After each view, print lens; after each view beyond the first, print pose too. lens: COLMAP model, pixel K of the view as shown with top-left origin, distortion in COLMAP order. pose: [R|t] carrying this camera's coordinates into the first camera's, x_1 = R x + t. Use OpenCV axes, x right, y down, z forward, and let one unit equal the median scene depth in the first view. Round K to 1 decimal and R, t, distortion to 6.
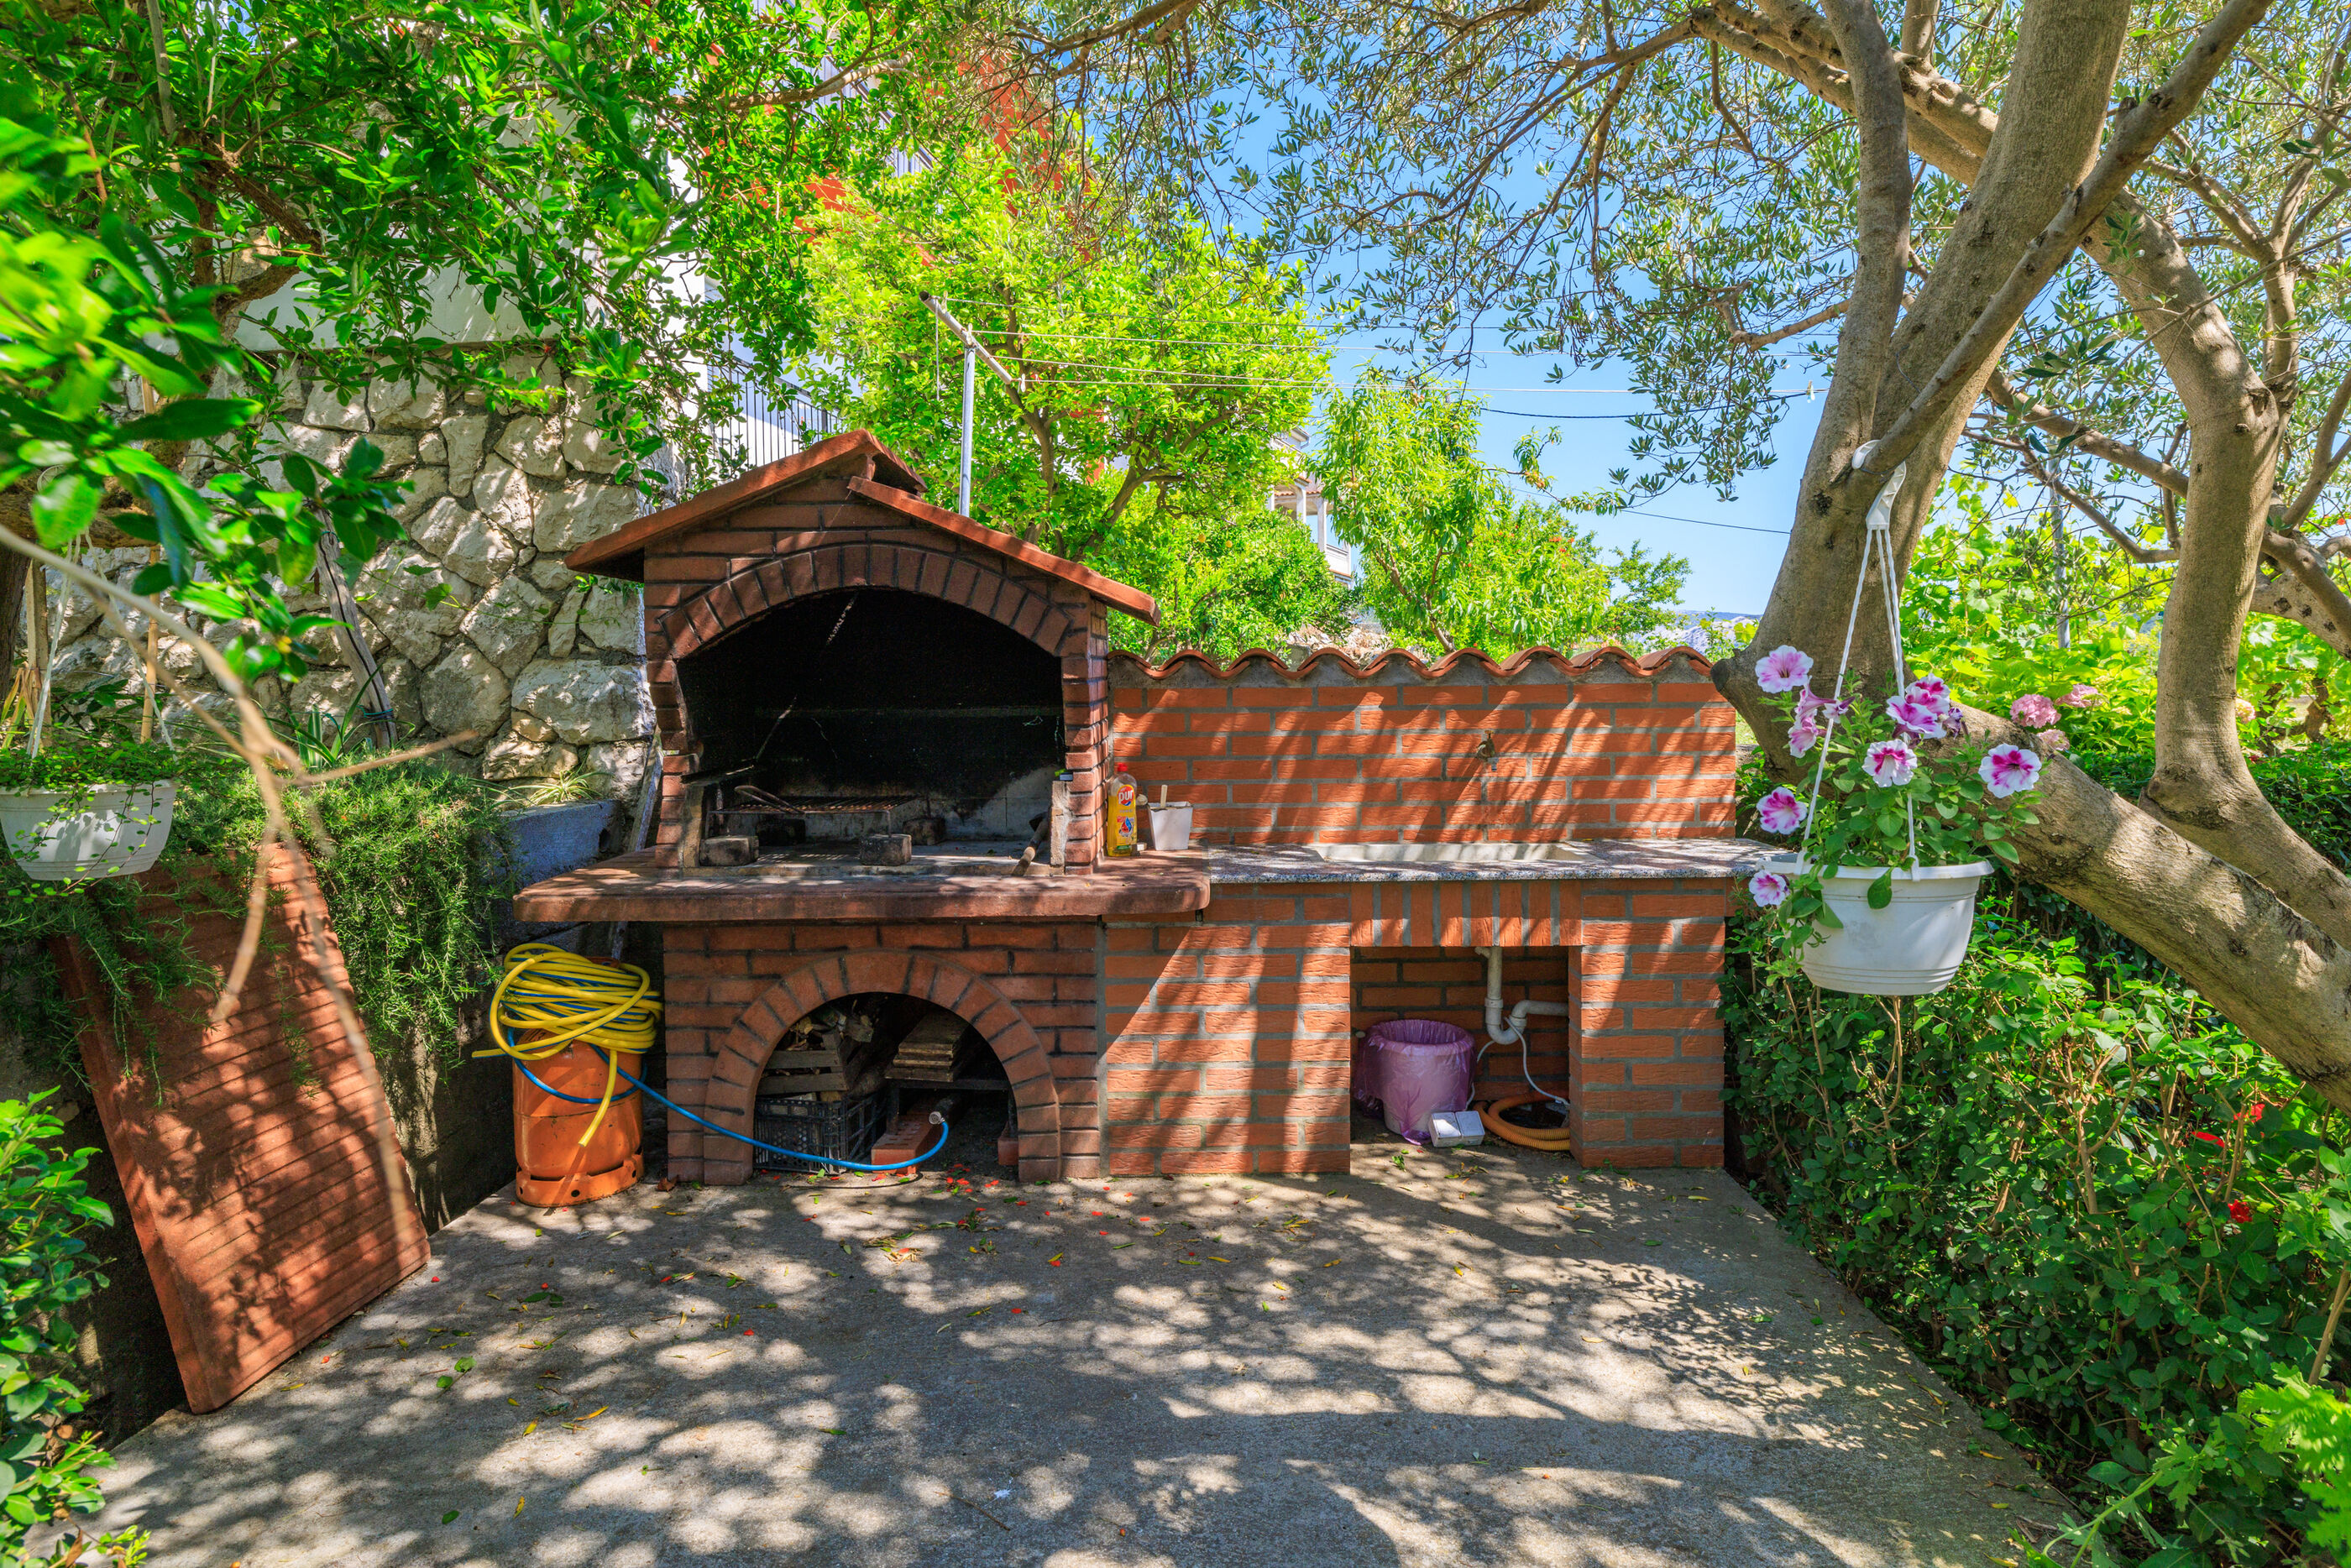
lens RADIAL K [[1172.3, 0, 1179.9], [0, 1172.3, 778.6], [0, 0, 1]] dist [0.005788, 0.000370]
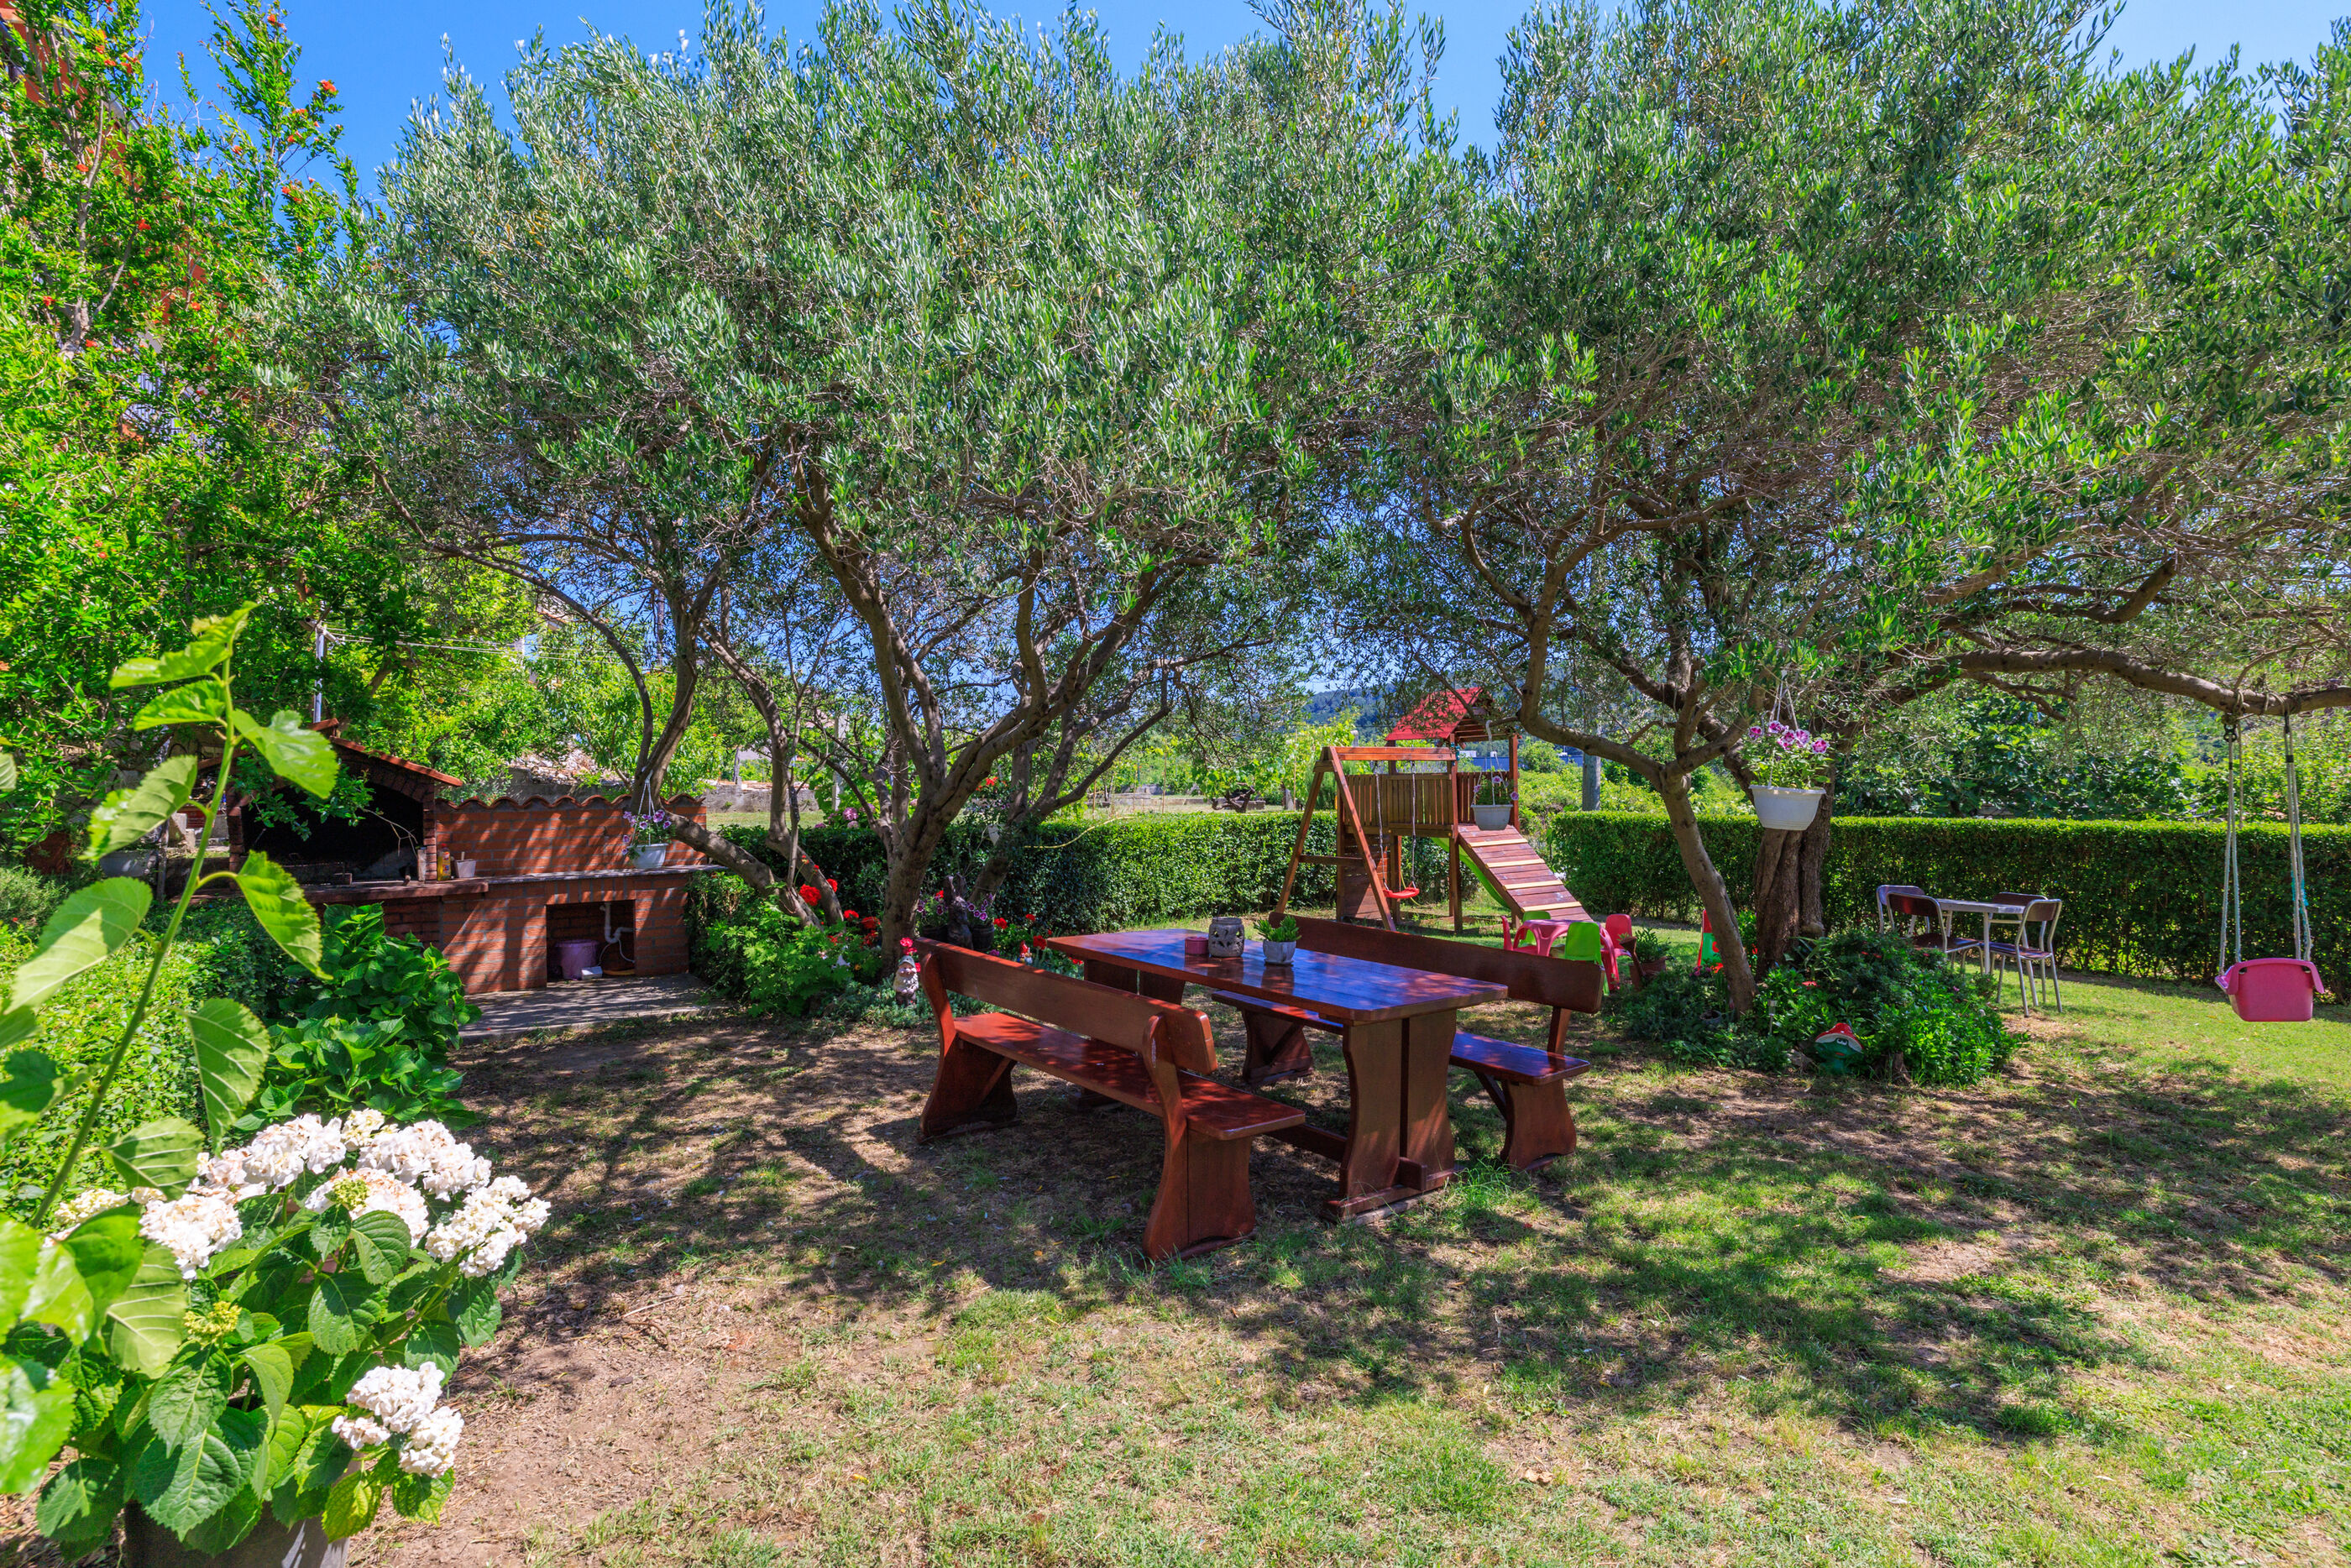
lens RADIAL K [[1172.3, 0, 1182.4], [0, 1172.3, 764.0], [0, 0, 1]] dist [0.005788, 0.000370]
pose [[0.815384, 0.007146, 0.578877, -0.225664], [0.052237, 0.994937, -0.085861, 0.120759], [-0.576560, 0.100248, 0.810882, -2.046148]]
